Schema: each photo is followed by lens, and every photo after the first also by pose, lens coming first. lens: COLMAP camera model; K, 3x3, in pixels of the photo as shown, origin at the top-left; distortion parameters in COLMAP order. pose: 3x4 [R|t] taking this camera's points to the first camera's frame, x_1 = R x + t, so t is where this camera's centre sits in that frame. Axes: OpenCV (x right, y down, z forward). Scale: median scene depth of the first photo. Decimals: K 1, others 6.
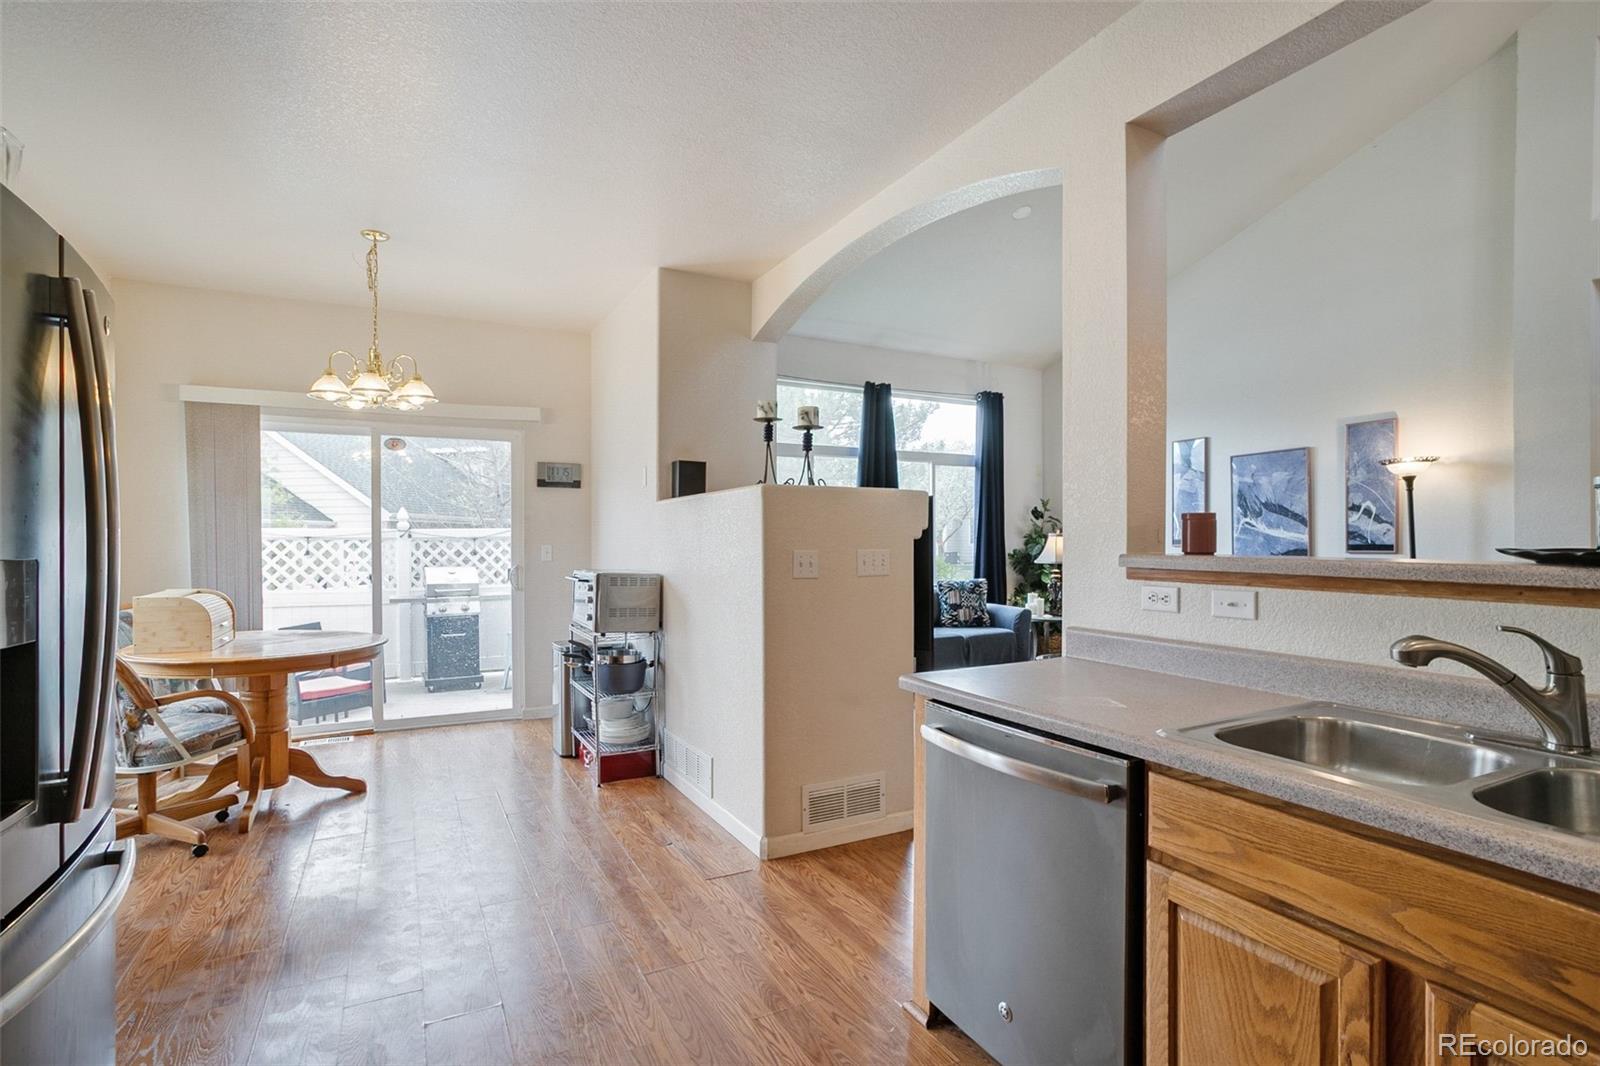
lens RADIAL K [[767.4, 0, 791.3], [0, 767.4, 543.6], [0, 0, 1]] dist [-0.048299, 0.029767]
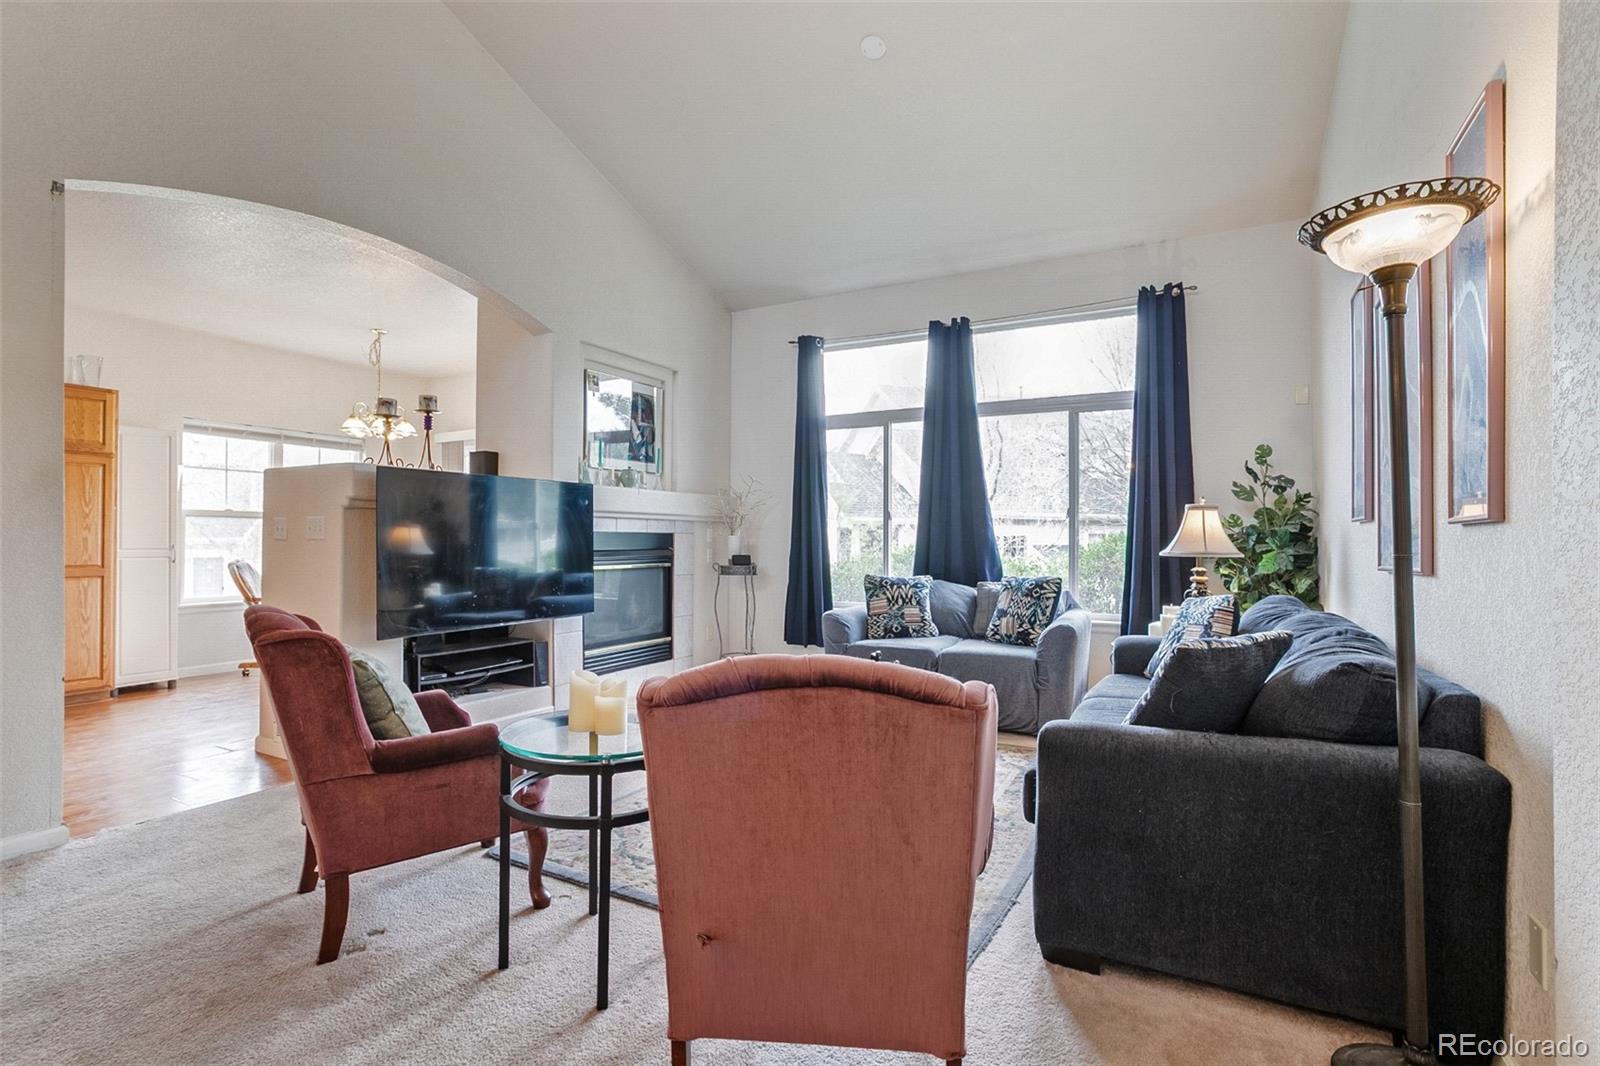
lens RADIAL K [[763.5, 0, 793.2], [0, 763.5, 533.9], [0, 0, 1]] dist [-0.046379, 0.029113]
pose [[0.556480, -0.003340, -0.830854, 0.864274], [-0.008413, 0.999918, -0.009654, 0.022476], [0.830819, 0.012362, 0.556406, 0.570682]]
